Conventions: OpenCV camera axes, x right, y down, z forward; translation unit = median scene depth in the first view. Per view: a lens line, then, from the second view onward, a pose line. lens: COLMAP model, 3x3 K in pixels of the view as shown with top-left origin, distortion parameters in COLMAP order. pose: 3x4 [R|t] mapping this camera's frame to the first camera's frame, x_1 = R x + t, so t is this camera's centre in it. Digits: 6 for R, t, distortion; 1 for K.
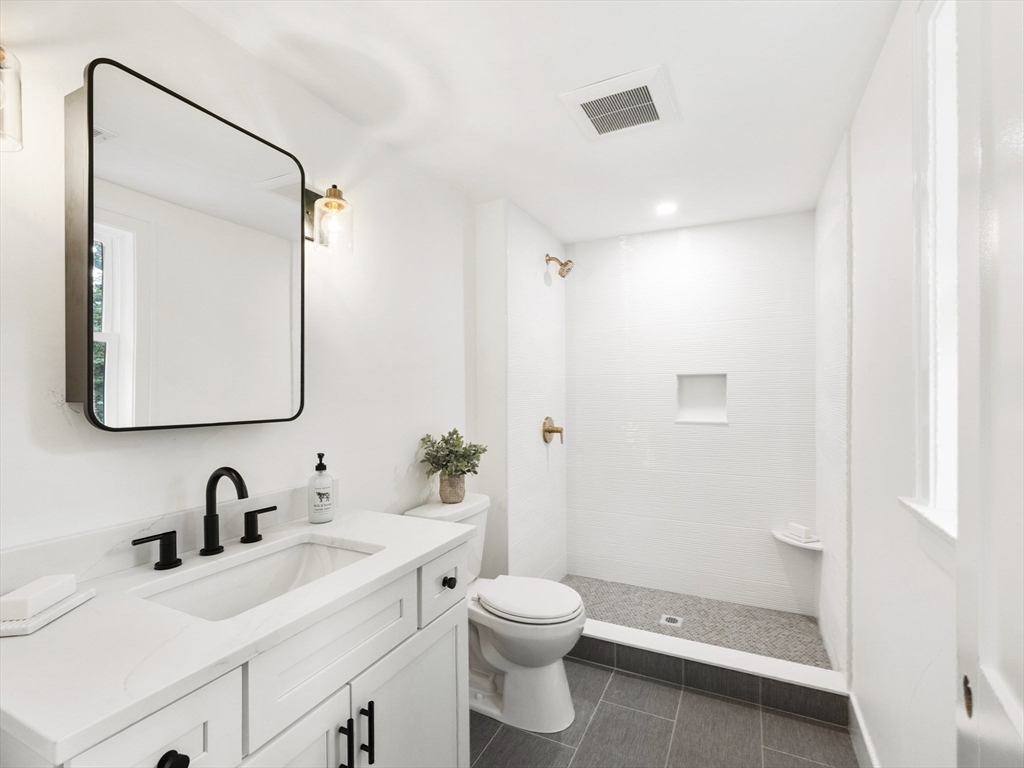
lens RADIAL K [[487.4, 0, 512.0], [0, 487.4, 384.0], [0, 0, 1]] dist [-0.000842, 0.000819]
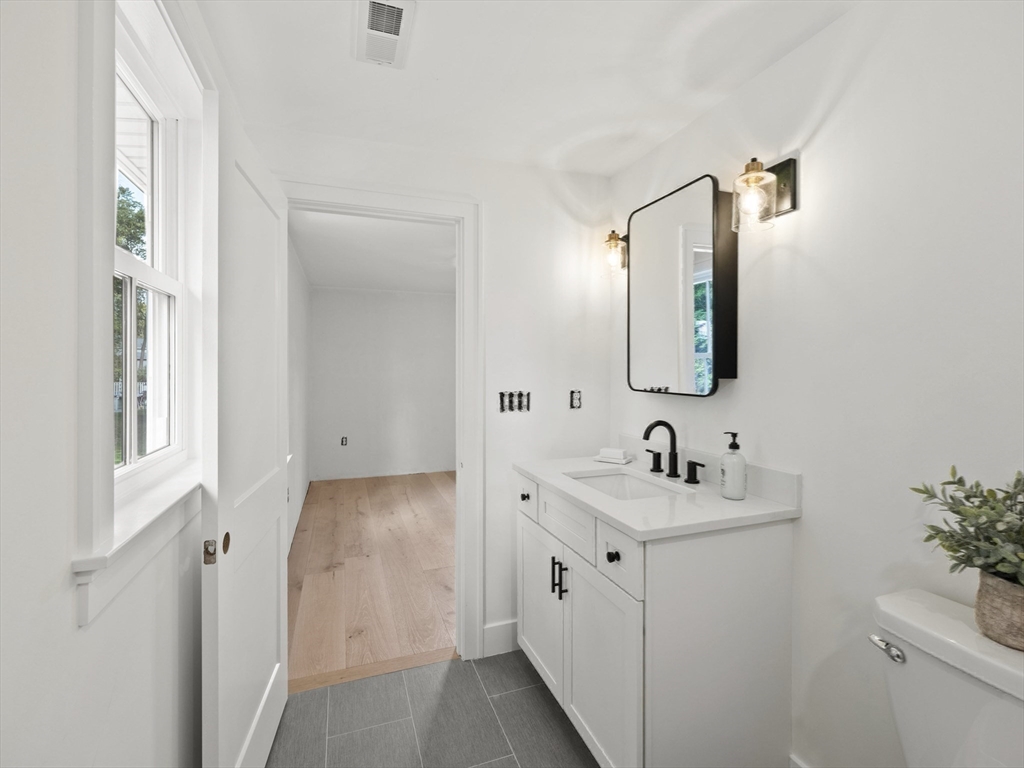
lens RADIAL K [[471.7, 0, 514.4], [0, 471.7, 369.1], [0, 0, 1]] dist [-0.000504, 0.000114]
pose [[-0.696132, 0.002042, -0.717911, 0.443446], [0.008800, 0.999945, -0.005688, 0.006243], [0.717860, -0.010277, -0.696112, 0.930995]]
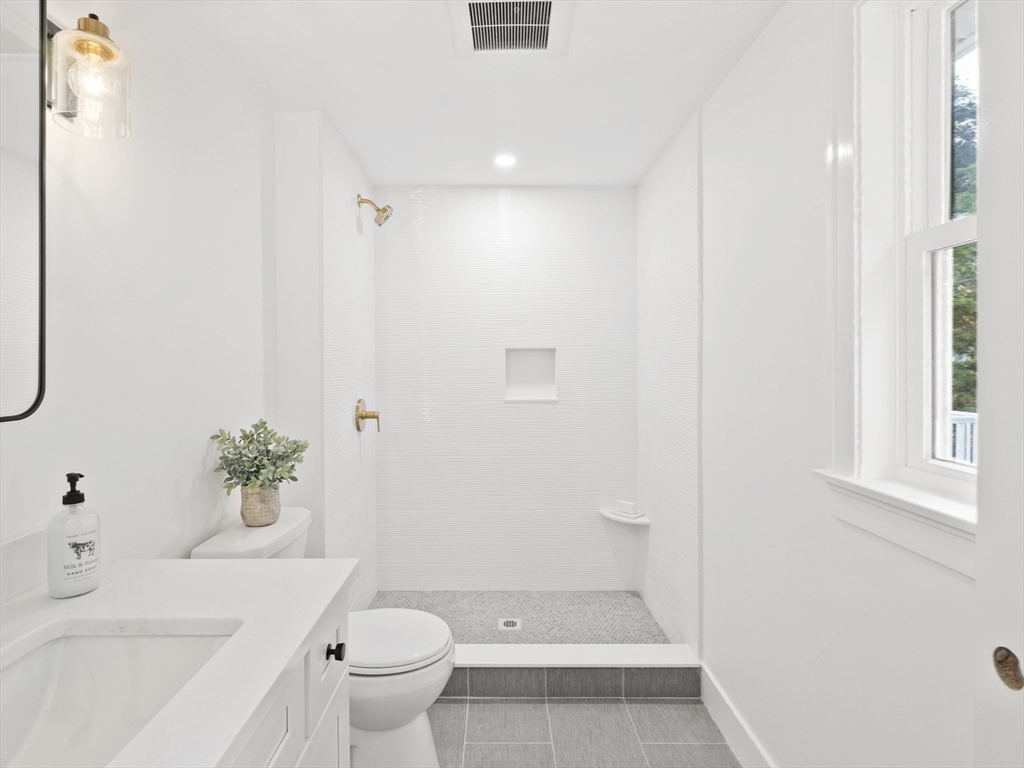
lens RADIAL K [[545.6, 0, 508.5], [0, 545.6, 362.1], [0, 0, 1]] dist [0.000315, 0.000015]
pose [[0.897724, 0.004114, 0.440539, -0.147743], [-0.006097, 0.999977, 0.003086, 0.004198], [-0.440516, -0.005456, 0.897728, 0.136239]]
